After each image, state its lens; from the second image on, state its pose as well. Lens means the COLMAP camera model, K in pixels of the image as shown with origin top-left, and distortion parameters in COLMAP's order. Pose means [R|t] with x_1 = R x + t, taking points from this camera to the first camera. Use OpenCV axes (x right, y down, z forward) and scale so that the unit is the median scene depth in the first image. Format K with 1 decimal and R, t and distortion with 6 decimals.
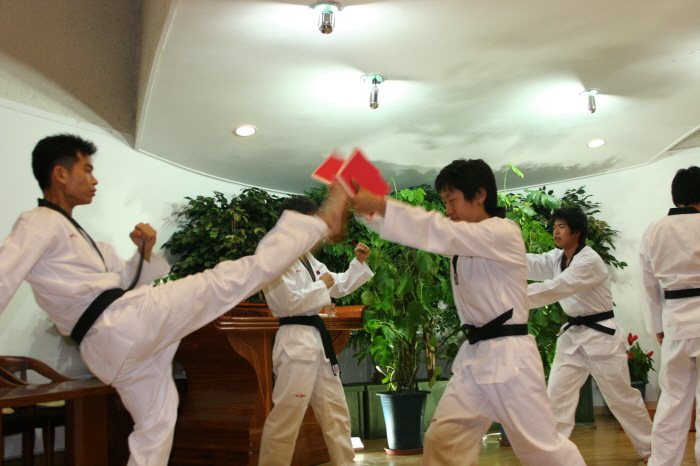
lens RADIAL K [[908.7, 0, 353.2], [0, 908.7, 240.4], [0, 0, 1]] dist [-0.087282, 0.000000]
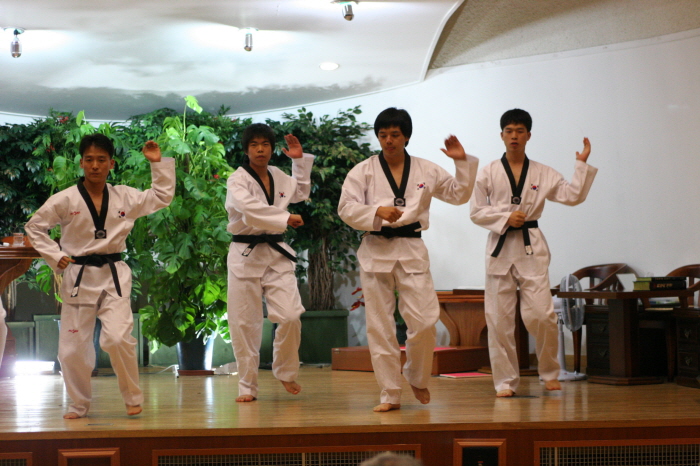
lens RADIAL K [[1710.0, 0, 353.4], [0, 1710.0, 228.2], [0, 0, 1]] dist [0.033764, 0.000000]
pose [[0.970654, 0.021181, -0.239547, 0.794101], [0.000150, 0.996060, 0.088680, -0.107322], [0.240482, -0.086114, 0.966826, -0.790429]]
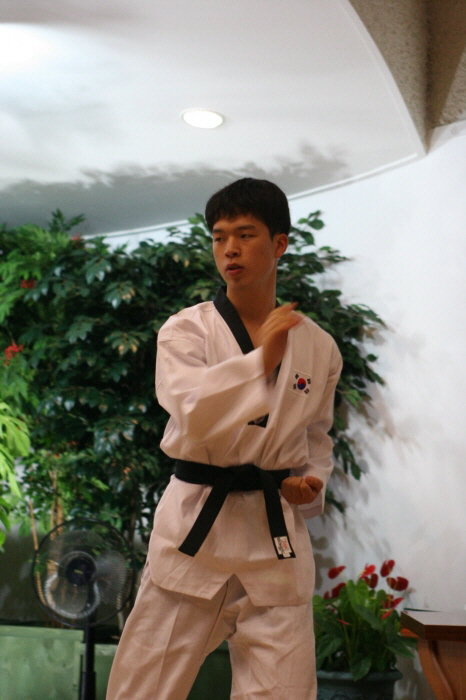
lens RADIAL K [[2133.7, 0, 227.8], [0, 2133.7, 347.1], [0, 0, 1]] dist [0.088988, 0.000000]
pose [[0.833867, 0.027664, -0.551271, 0.941768], [-0.010467, 0.999356, 0.034317, -0.035734], [0.551866, -0.022845, 0.833620, 0.151222]]
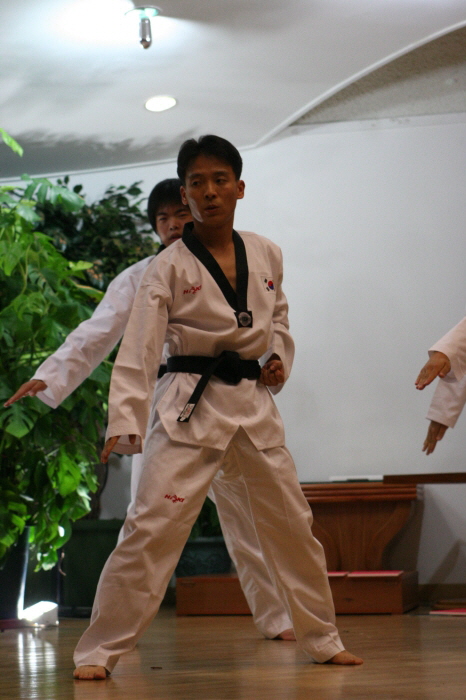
lens RADIAL K [[2133.7, 0, 231.8], [0, 2133.7, 347.1], [0, 0, 1]] dist [0.088988, 0.000000]
pose [[0.964989, 0.039775, 0.259257, -0.025429], [-0.043039, 0.999049, 0.006922, 0.034508], [-0.258736, -0.017838, 0.965783, -0.313043]]
